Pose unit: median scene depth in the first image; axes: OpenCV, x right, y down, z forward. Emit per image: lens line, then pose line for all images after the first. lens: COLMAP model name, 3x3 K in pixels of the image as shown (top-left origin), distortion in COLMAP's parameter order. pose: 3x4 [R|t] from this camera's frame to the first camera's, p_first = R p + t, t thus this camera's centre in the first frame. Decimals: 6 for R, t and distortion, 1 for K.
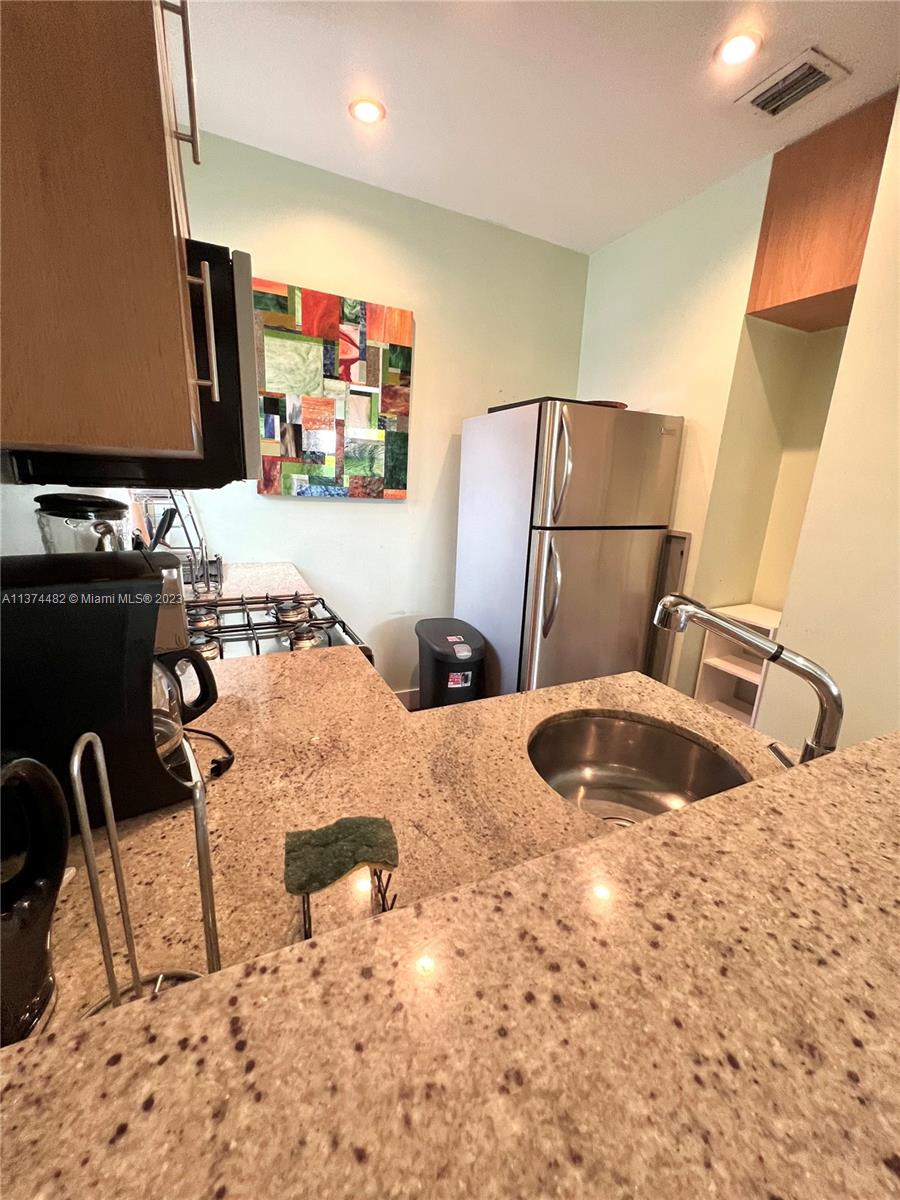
lens RADIAL K [[479.9, 0, 448.2], [0, 479.9, 601.9], [0, 0, 1]] dist [-0.001780, 0.000487]
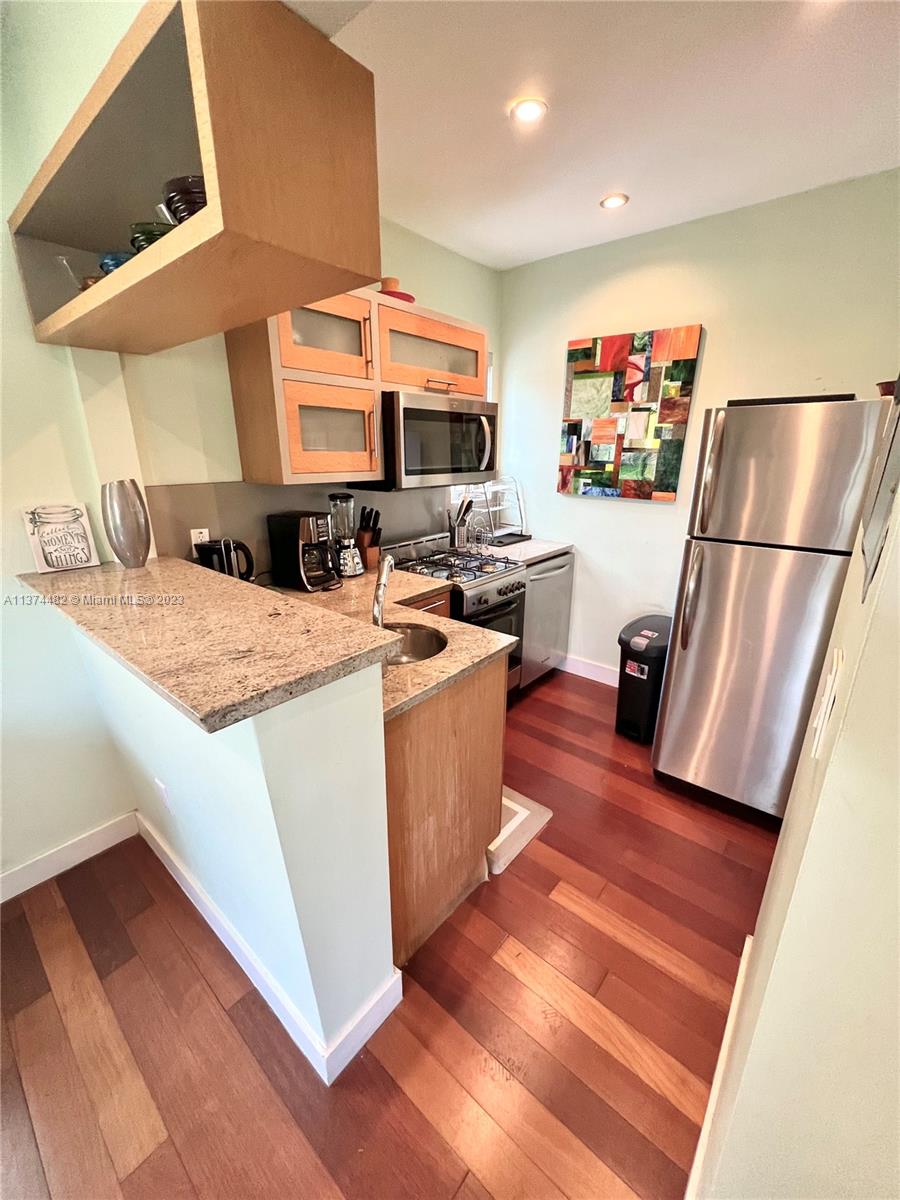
lens RADIAL K [[479.9, 0, 448.9], [0, 479.9, 601.9], [0, 0, 1]] dist [-0.001780, 0.000487]
pose [[0.419506, 0.232903, -0.877366, 0.784000], [-0.216719, 0.964273, 0.152351, -0.060301], [0.881503, 0.126229, 0.454993, 0.115410]]
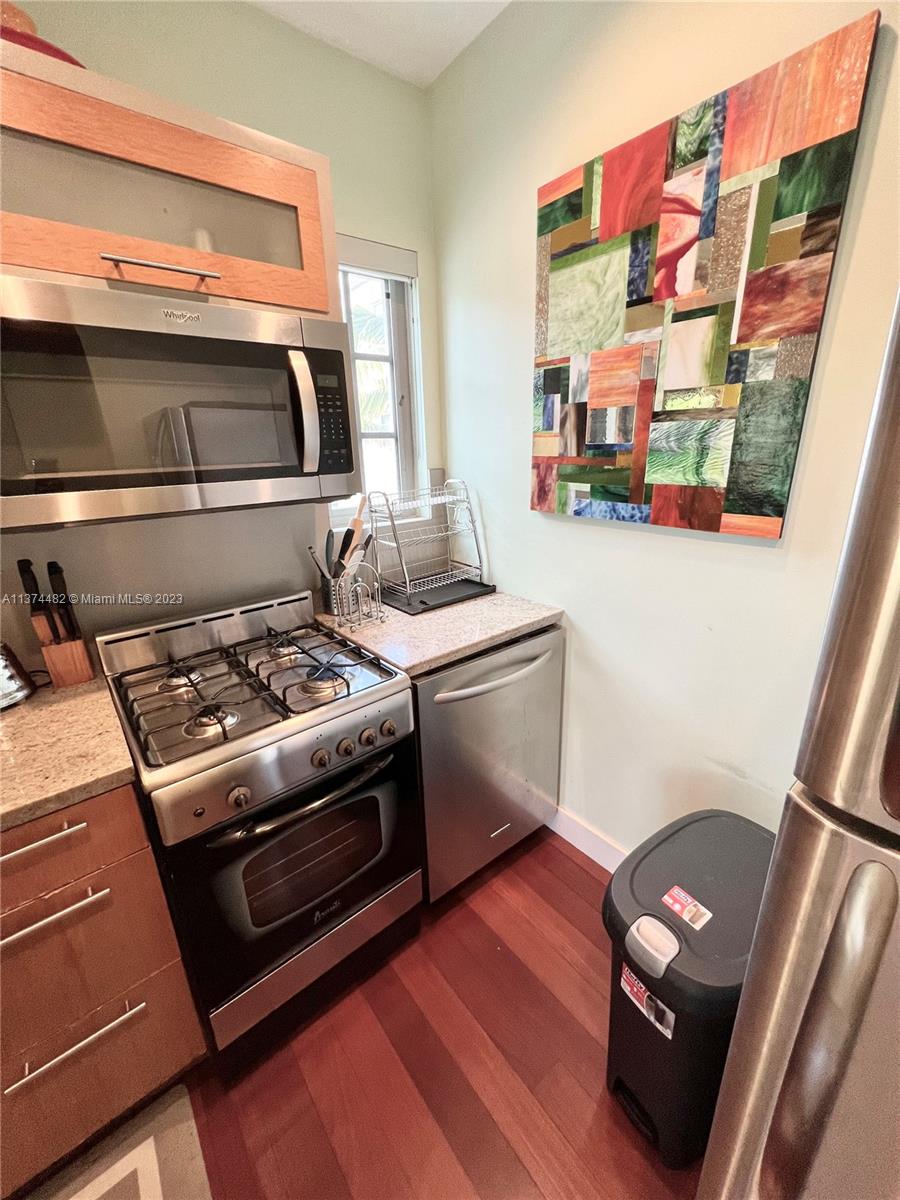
lens RADIAL K [[479.9, 0, 449.6], [0, 479.9, 601.2], [0, 0, 1]] dist [-0.001780, 0.000487]
pose [[0.238549, 0.246690, -0.939275, 0.288915], [-0.207450, 0.957817, 0.198874, -0.211238], [0.948714, 0.147412, 0.279662, 0.698644]]
